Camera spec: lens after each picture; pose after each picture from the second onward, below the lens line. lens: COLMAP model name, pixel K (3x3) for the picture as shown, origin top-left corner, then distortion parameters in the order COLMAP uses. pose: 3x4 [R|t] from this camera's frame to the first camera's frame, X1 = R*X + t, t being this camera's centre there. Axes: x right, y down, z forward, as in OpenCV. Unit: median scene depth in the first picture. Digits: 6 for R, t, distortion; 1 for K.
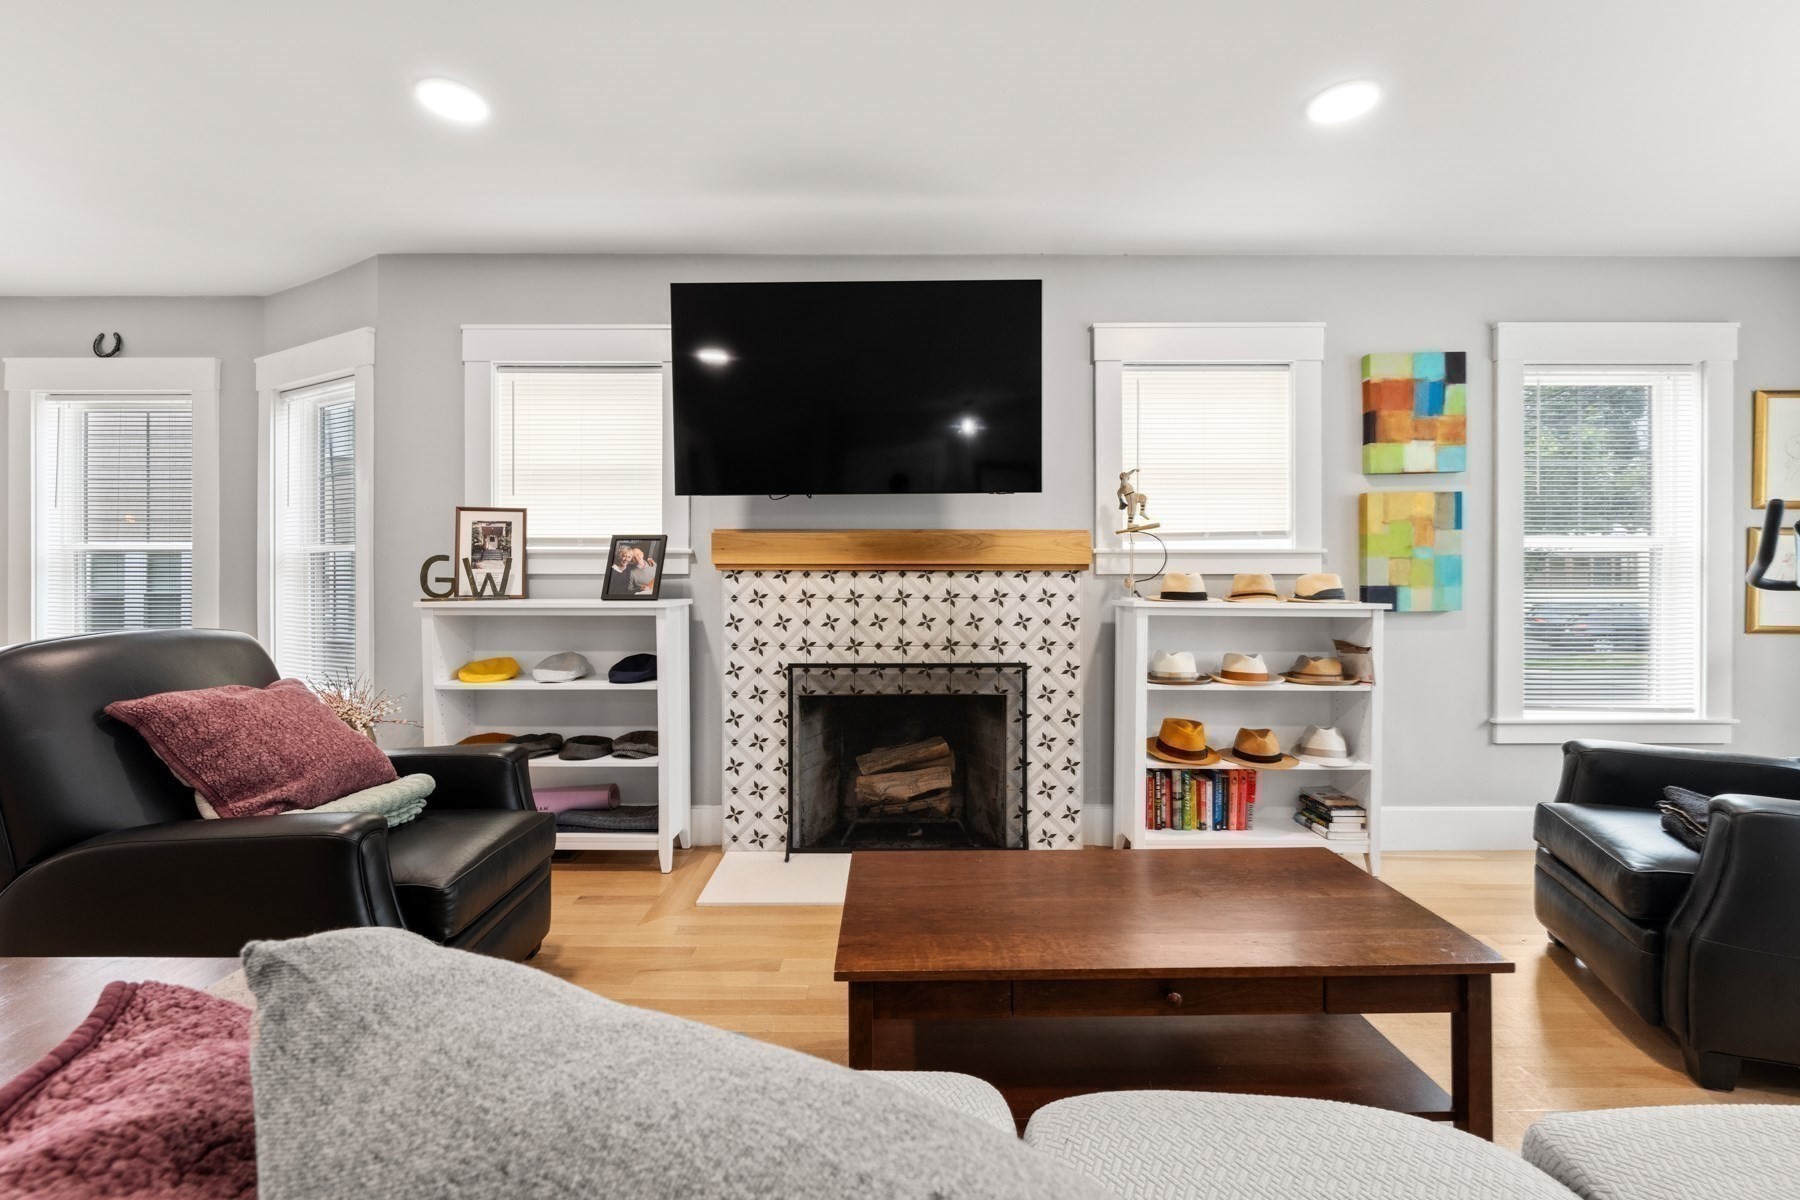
lens RADIAL K [[757.9, 0, 912.9], [0, 757.9, 586.2], [0, 0, 1]] dist [-0.001123, 0.000897]
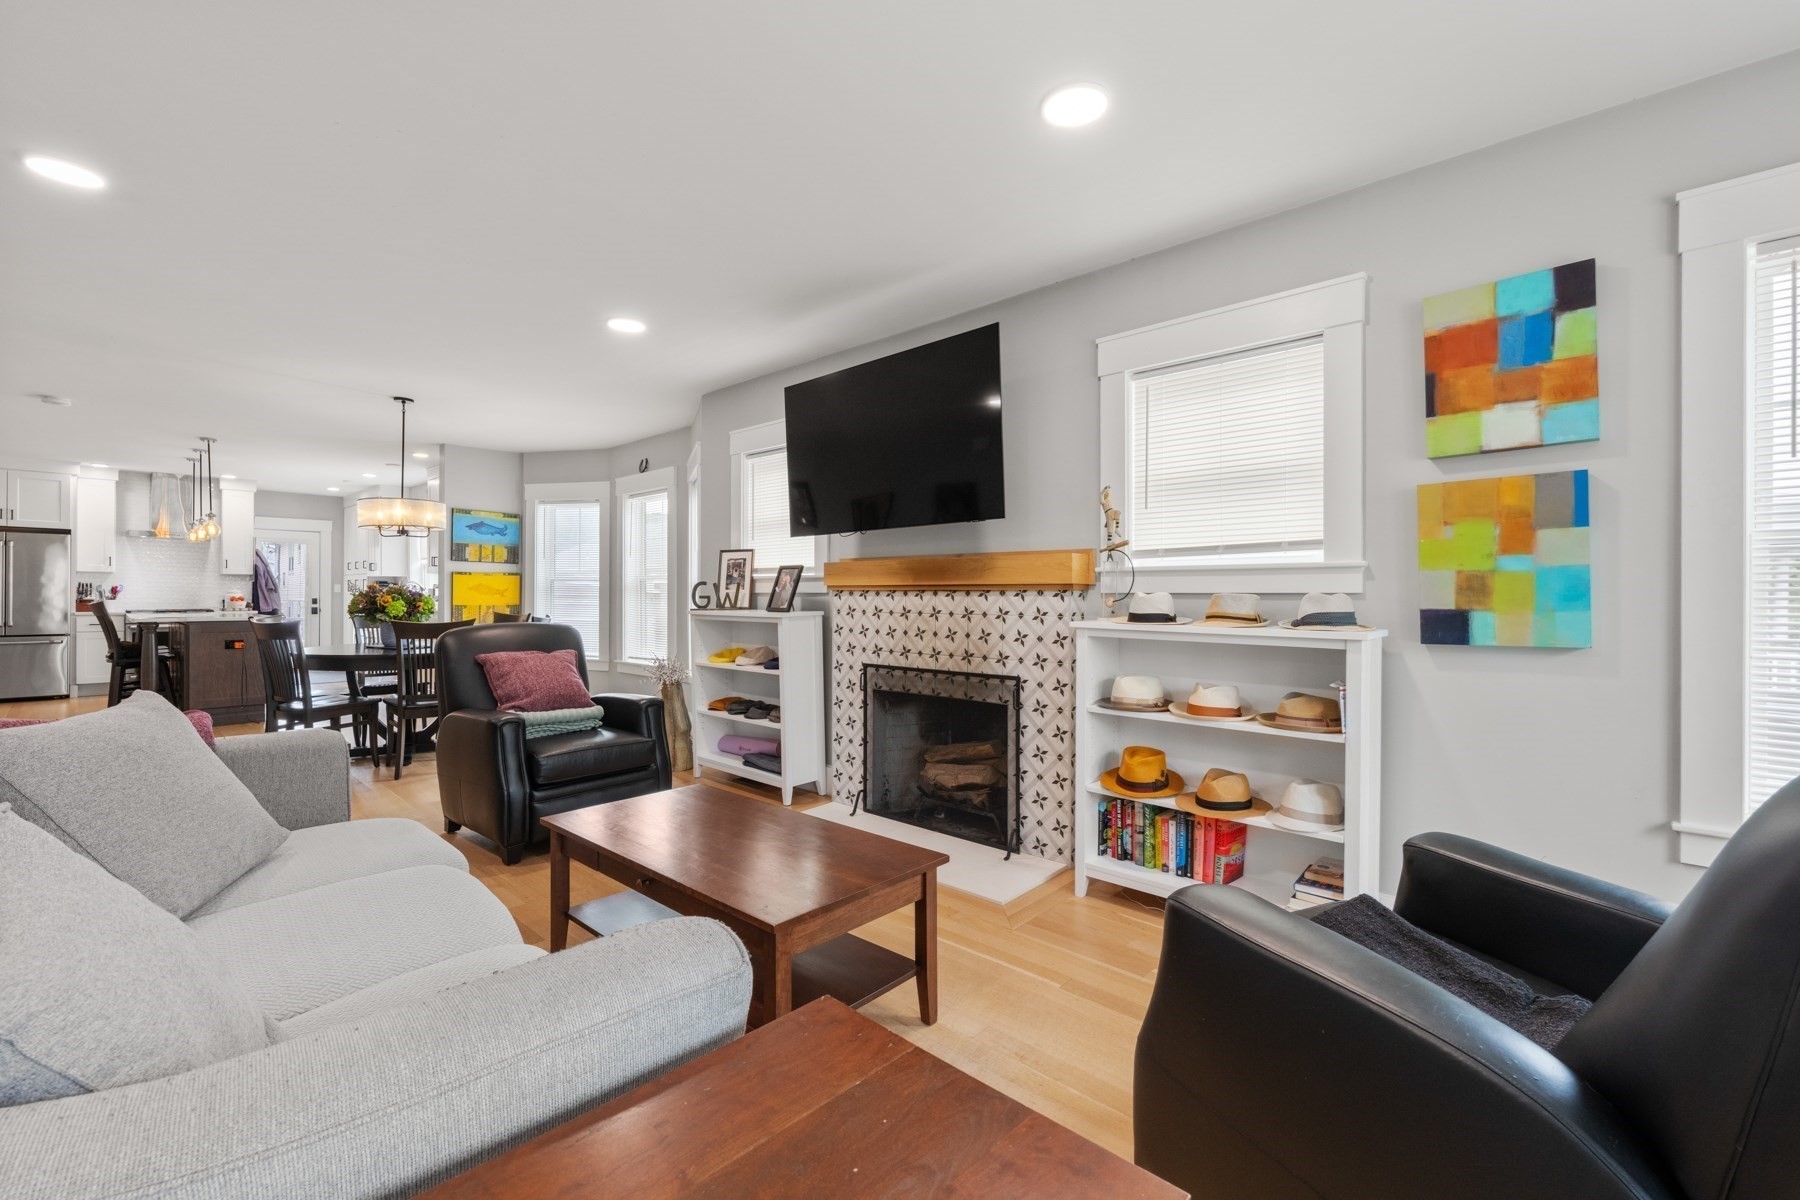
lens RADIAL K [[757.9, 0, 909.9], [0, 757.9, 592.8], [0, 0, 1]] dist [-0.001123, 0.000897]
pose [[0.737880, 0.000375, -0.674932, 0.749124], [-0.001375, 0.999999, -0.000948, -0.015507], [0.674931, 0.001628, 0.737879, 0.107761]]
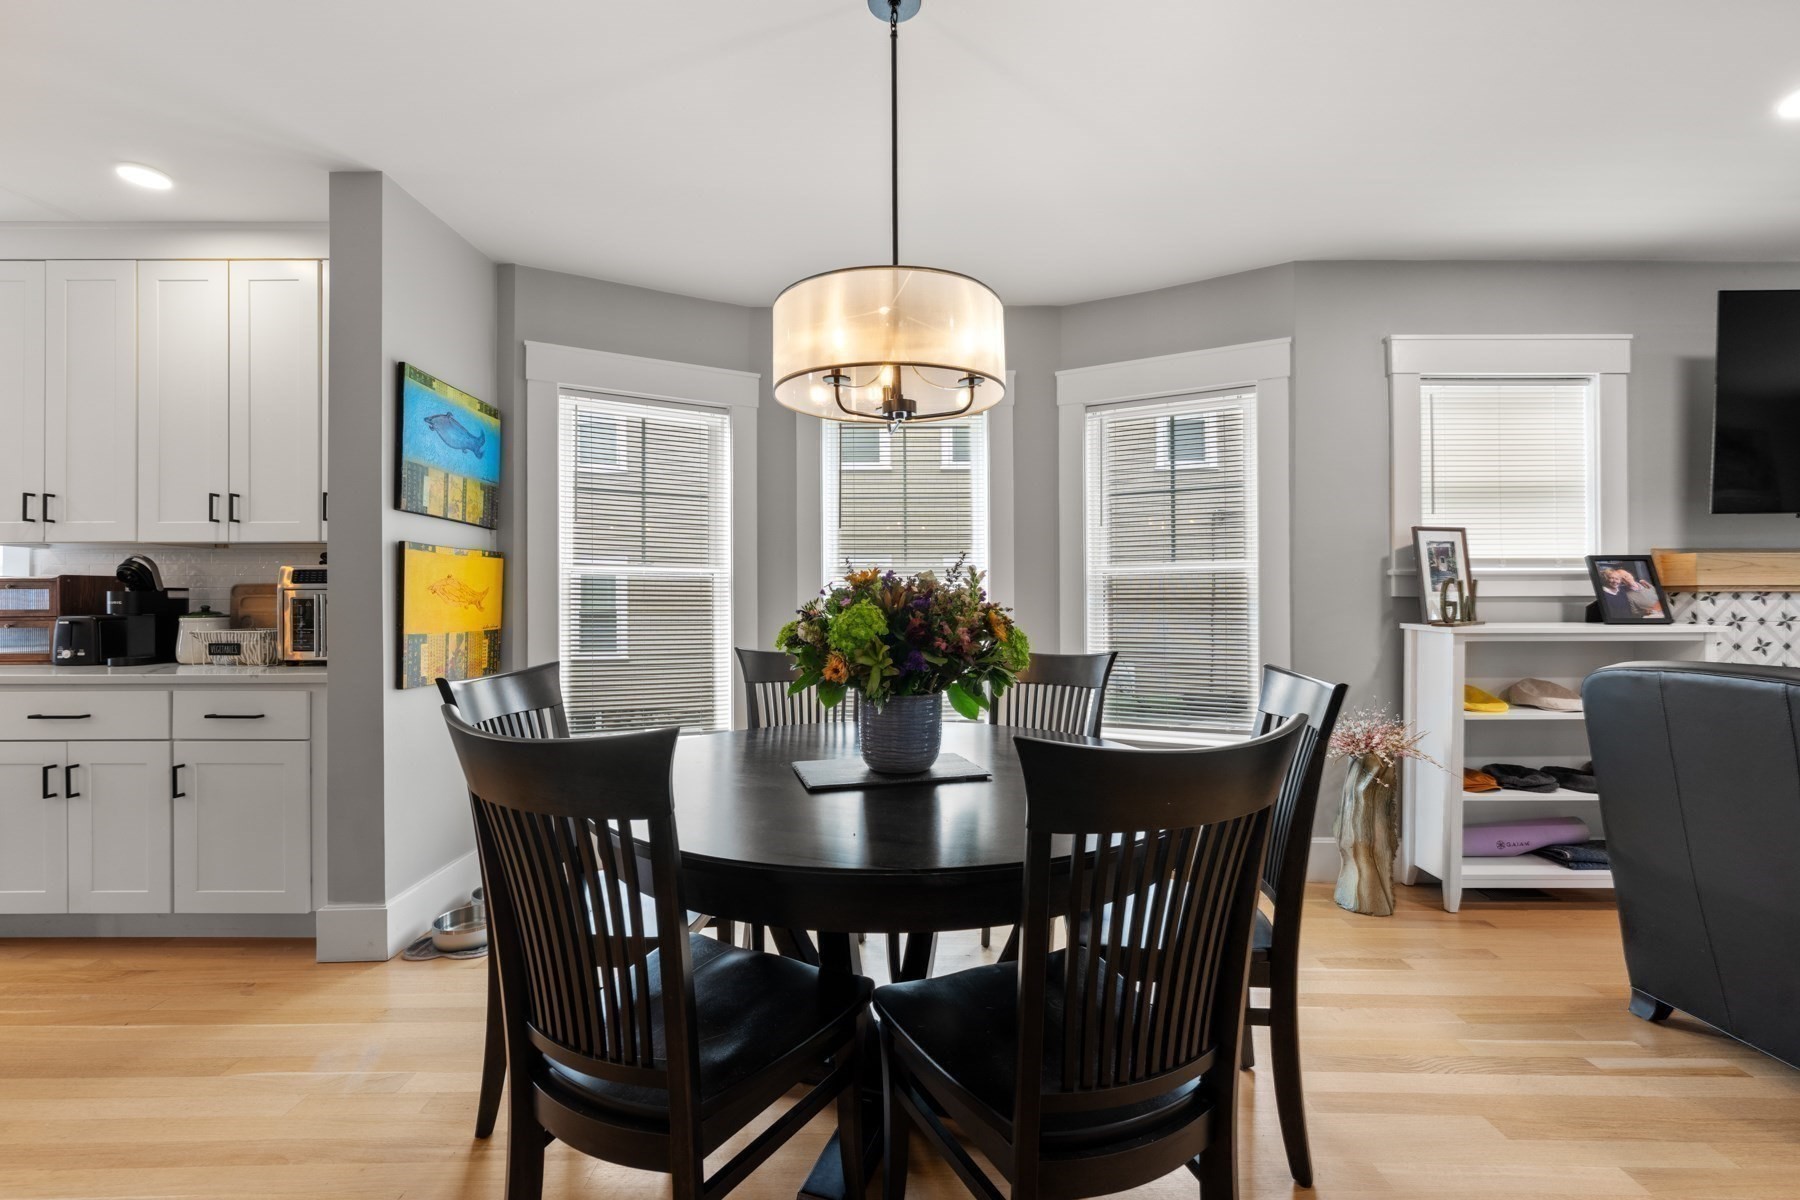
lens RADIAL K [[757.9, 0, 909.1], [0, 757.9, 598.2], [0, 0, 1]] dist [-0.001123, 0.000897]
pose [[0.999984, -0.003301, 0.004519, -1.248192], [0.003313, 0.999991, -0.002731, -0.014153], [-0.004510, 0.002746, 0.999986, 0.052404]]
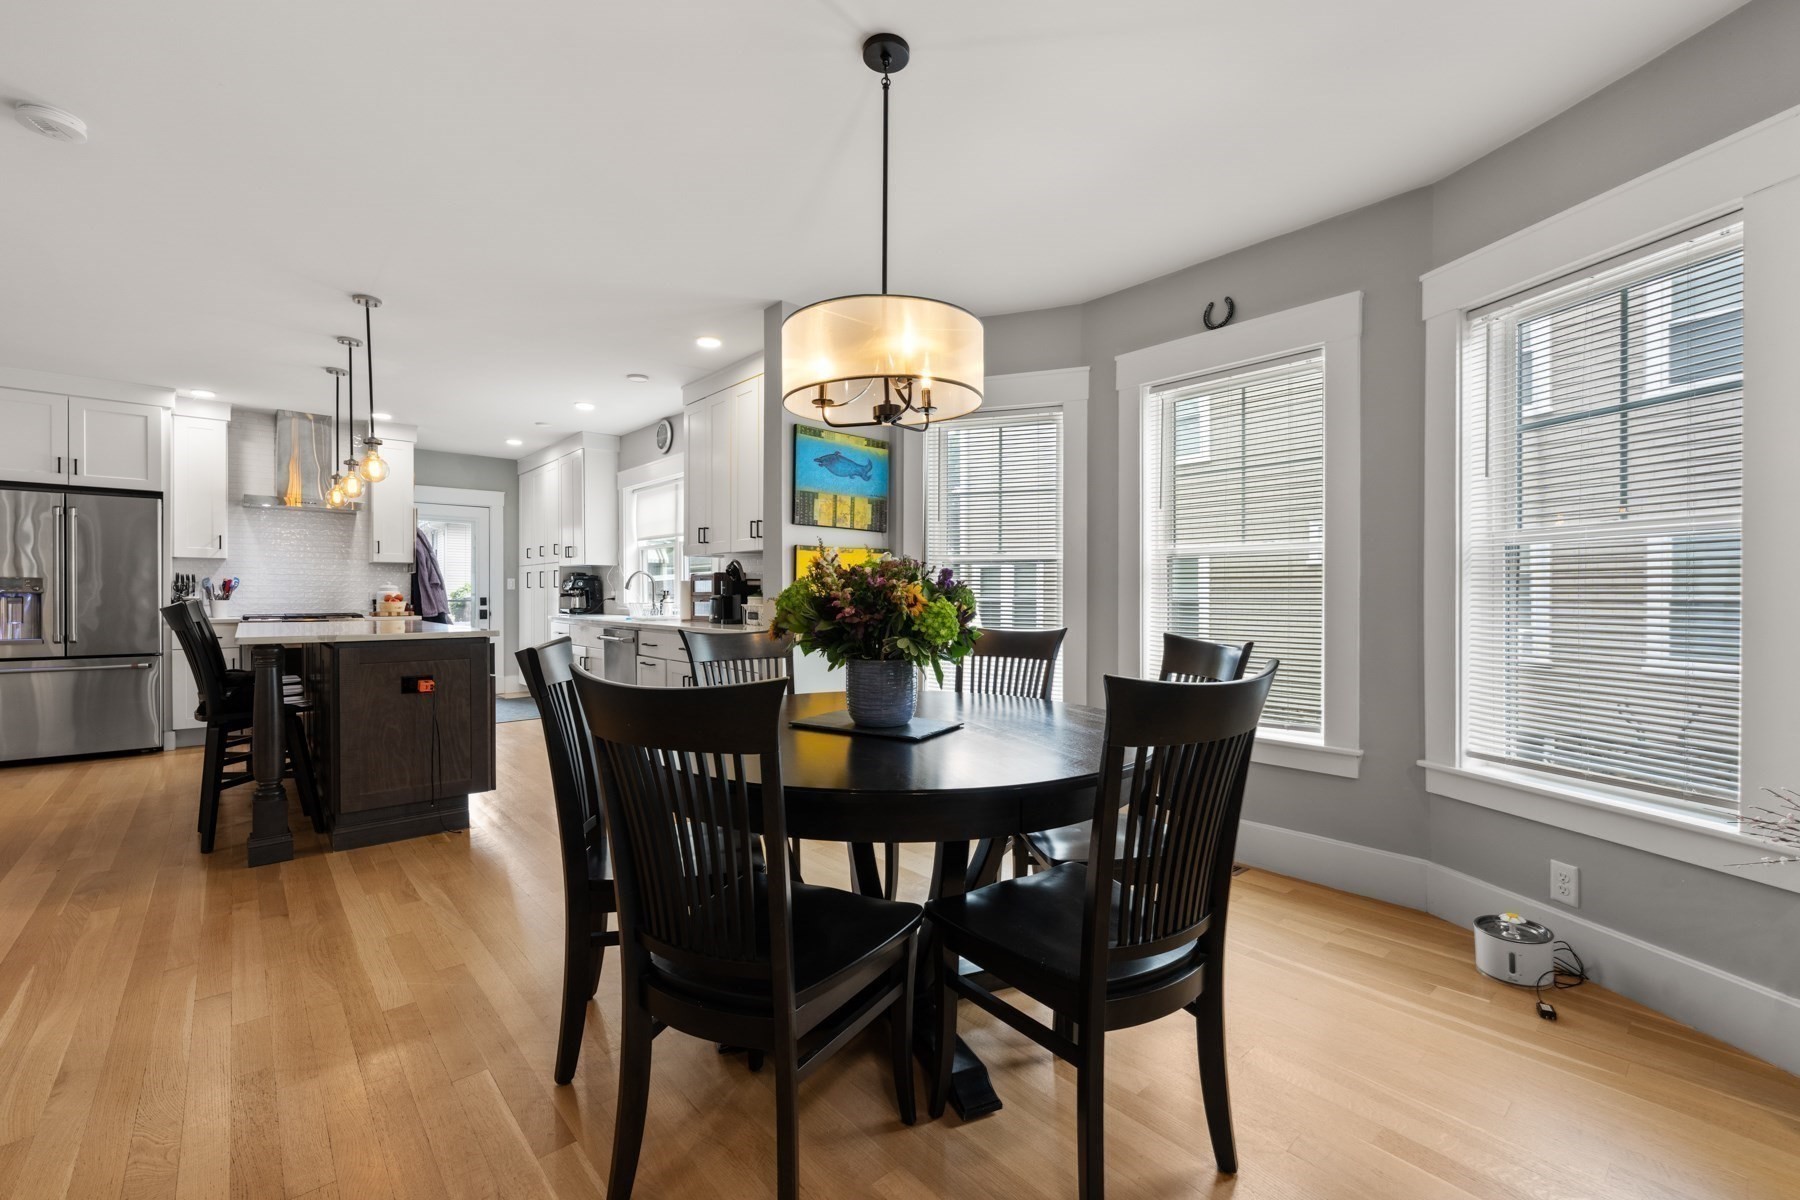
lens RADIAL K [[757.9, 0, 909.7], [0, 757.9, 597.1], [0, 0, 1]] dist [-0.001123, 0.000897]
pose [[0.668118, 0.002770, -0.744051, -0.776600], [0.002114, 0.999982, 0.005621, -0.002766], [0.744053, -0.005328, 0.668100, 0.192573]]
